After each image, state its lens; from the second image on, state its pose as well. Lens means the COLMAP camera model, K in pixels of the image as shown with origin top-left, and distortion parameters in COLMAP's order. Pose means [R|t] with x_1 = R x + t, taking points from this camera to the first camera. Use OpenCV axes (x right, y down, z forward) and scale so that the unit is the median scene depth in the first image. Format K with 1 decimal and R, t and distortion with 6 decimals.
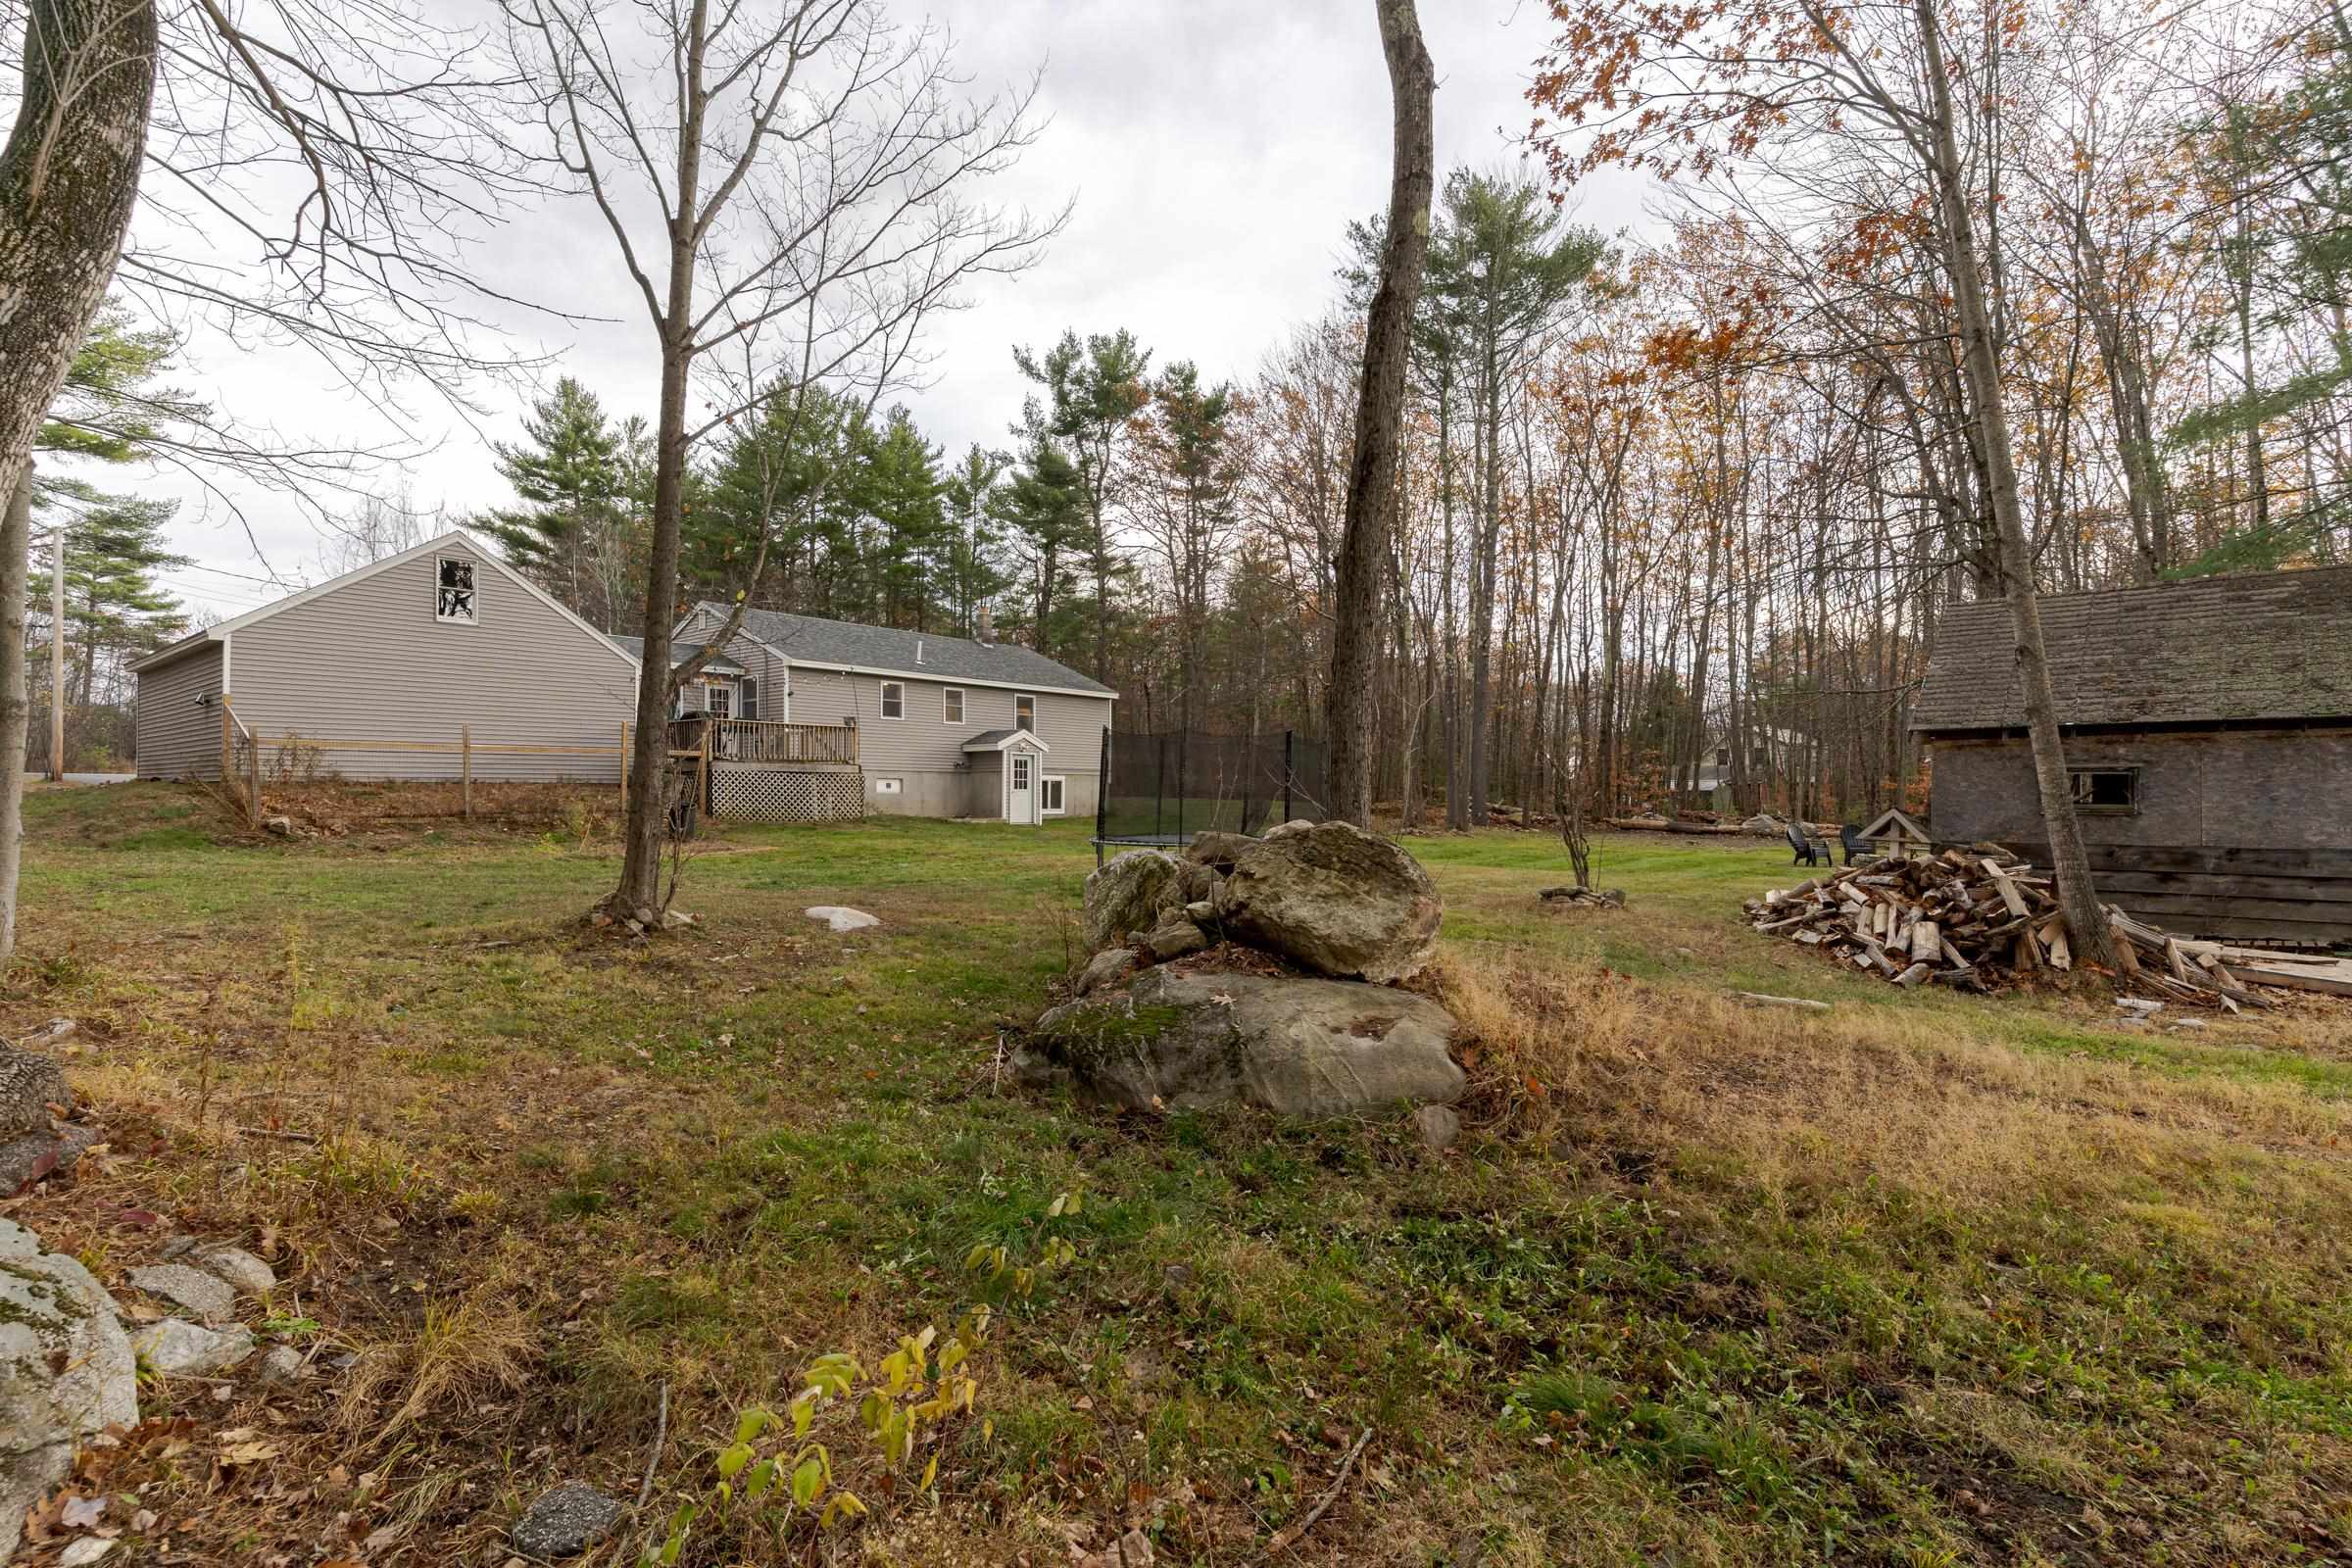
lens RADIAL K [[1127.9, 0, 1176.1], [0, 1127.9, 787.5], [0, 0, 1]] dist [0.002090, -0.000455]
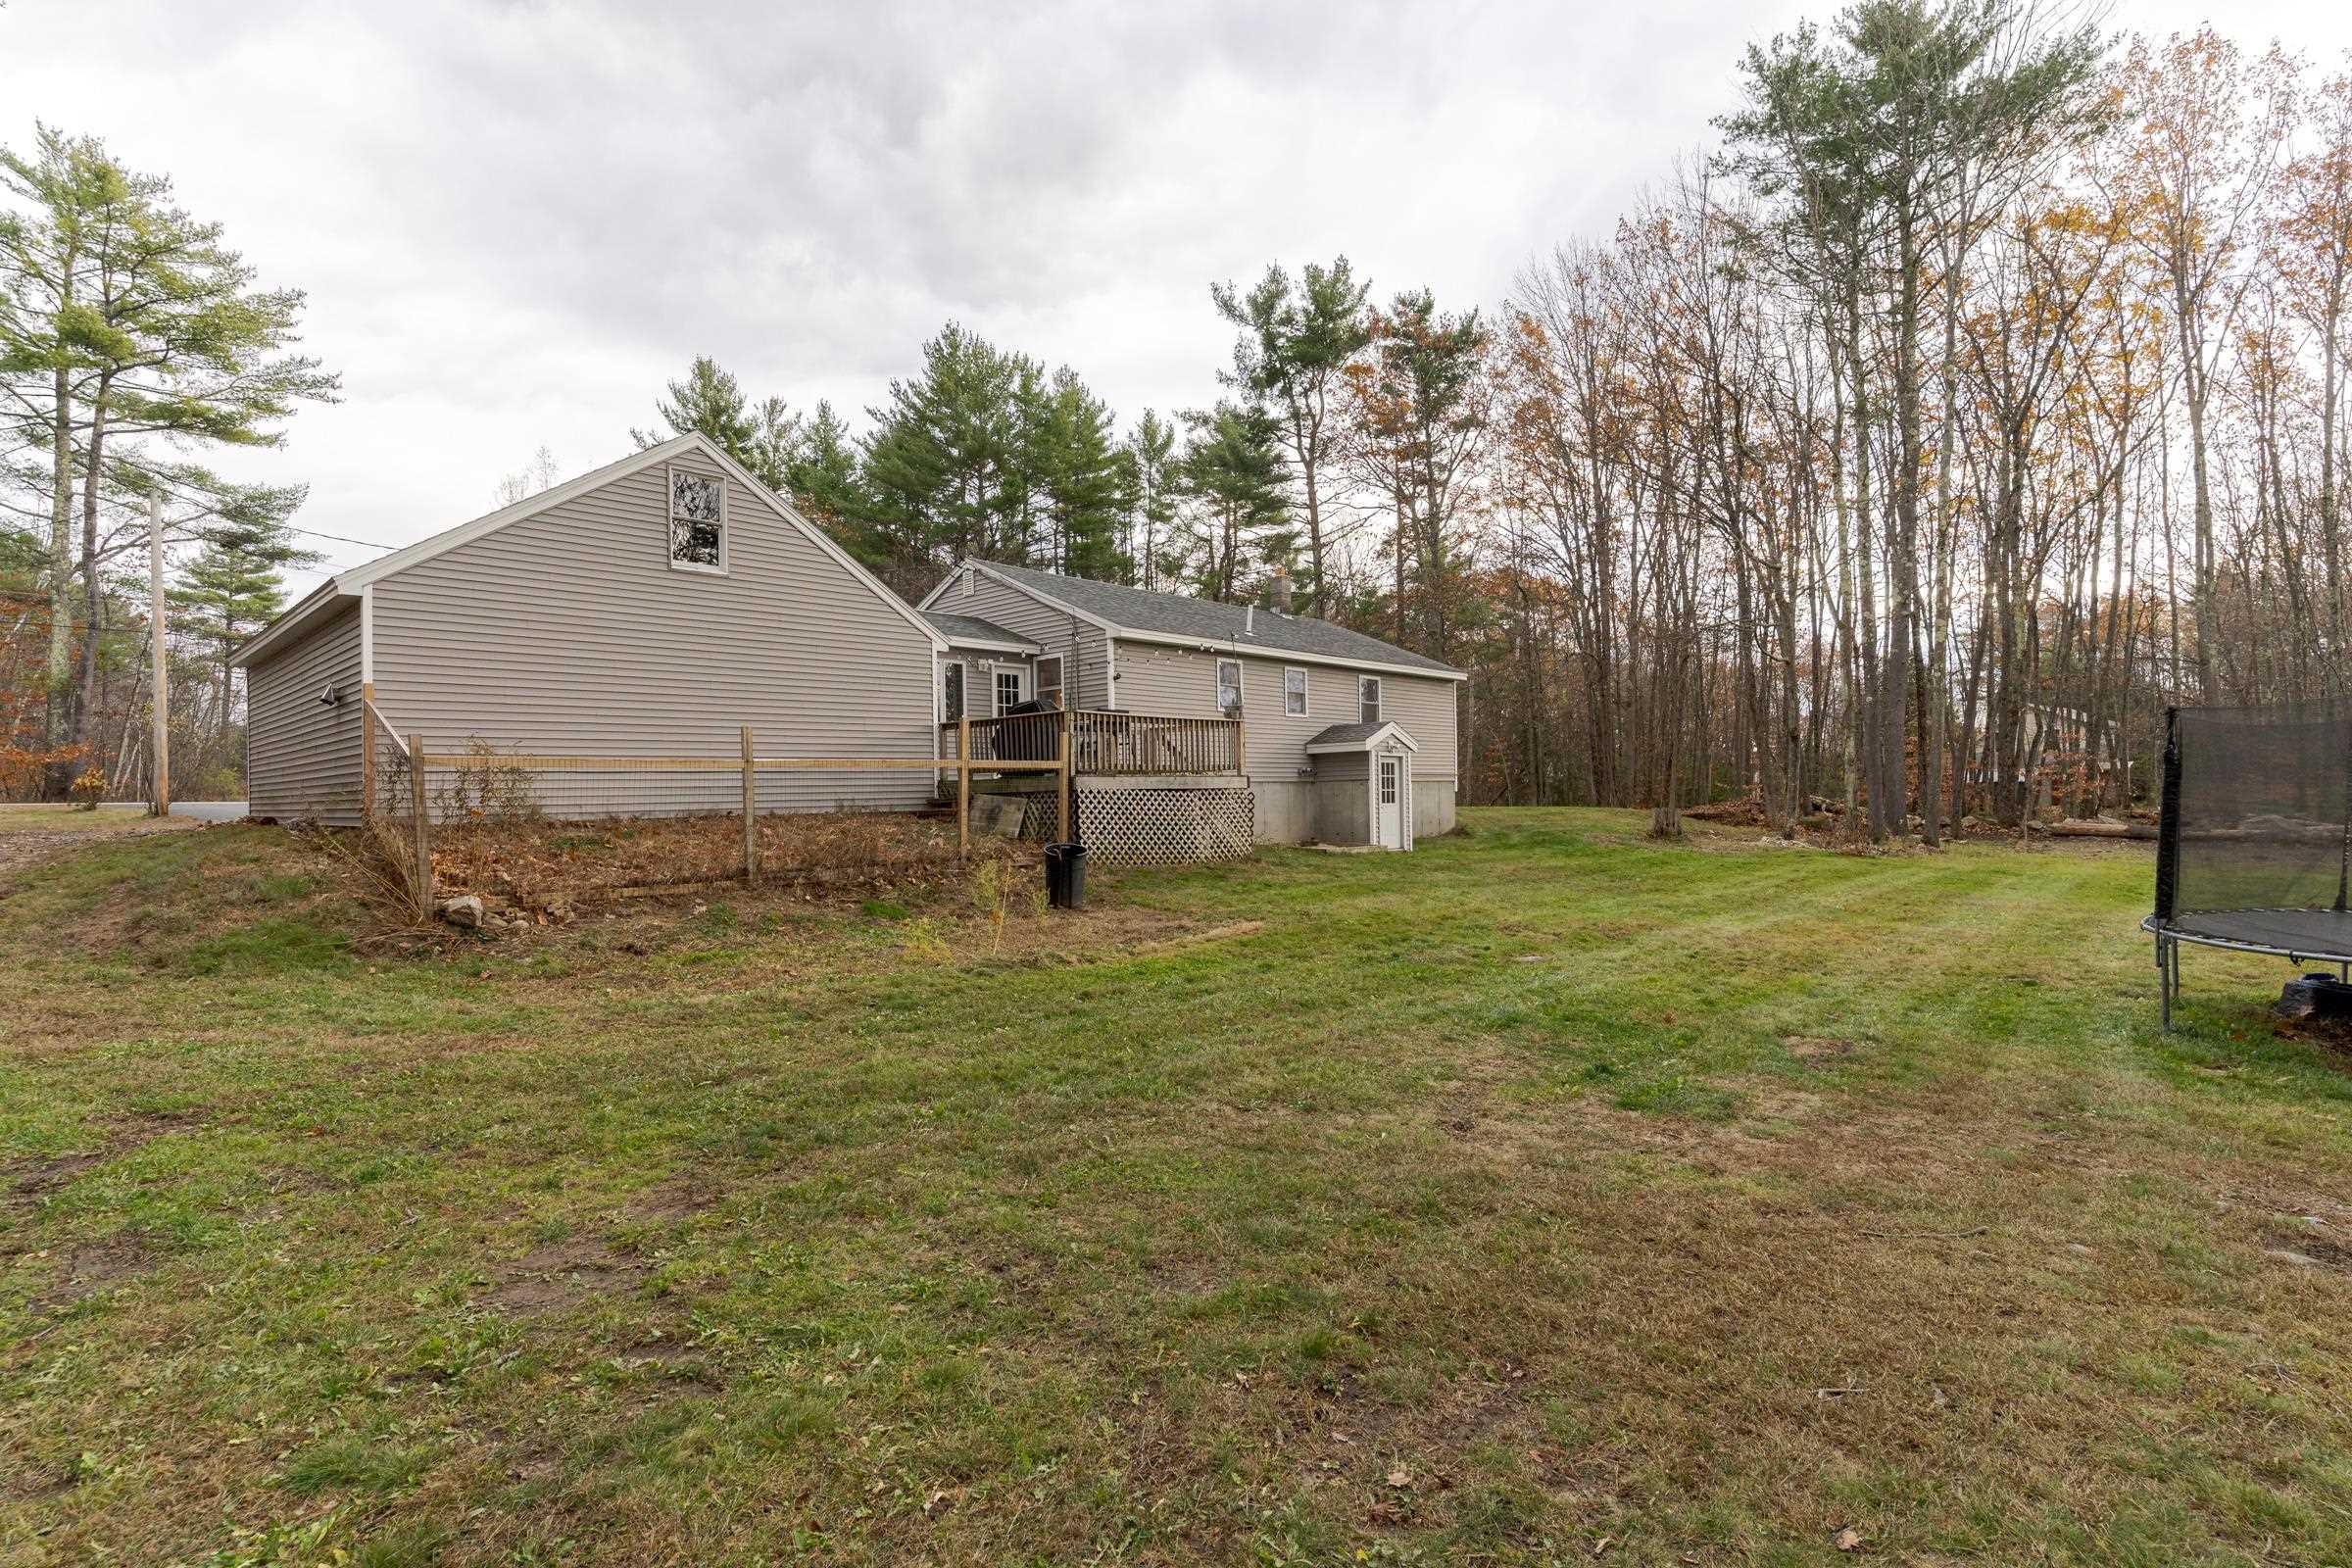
lens RADIAL K [[1127.9, 0, 1177.0], [0, 1127.9, 785.6], [0, 0, 1]] dist [0.002090, -0.000455]
pose [[0.997127, -0.019248, -0.073260, -0.118459], [0.019146, 0.999815, -0.002094, -0.005889], [0.073287, 0.000685, 0.997311, 0.138870]]
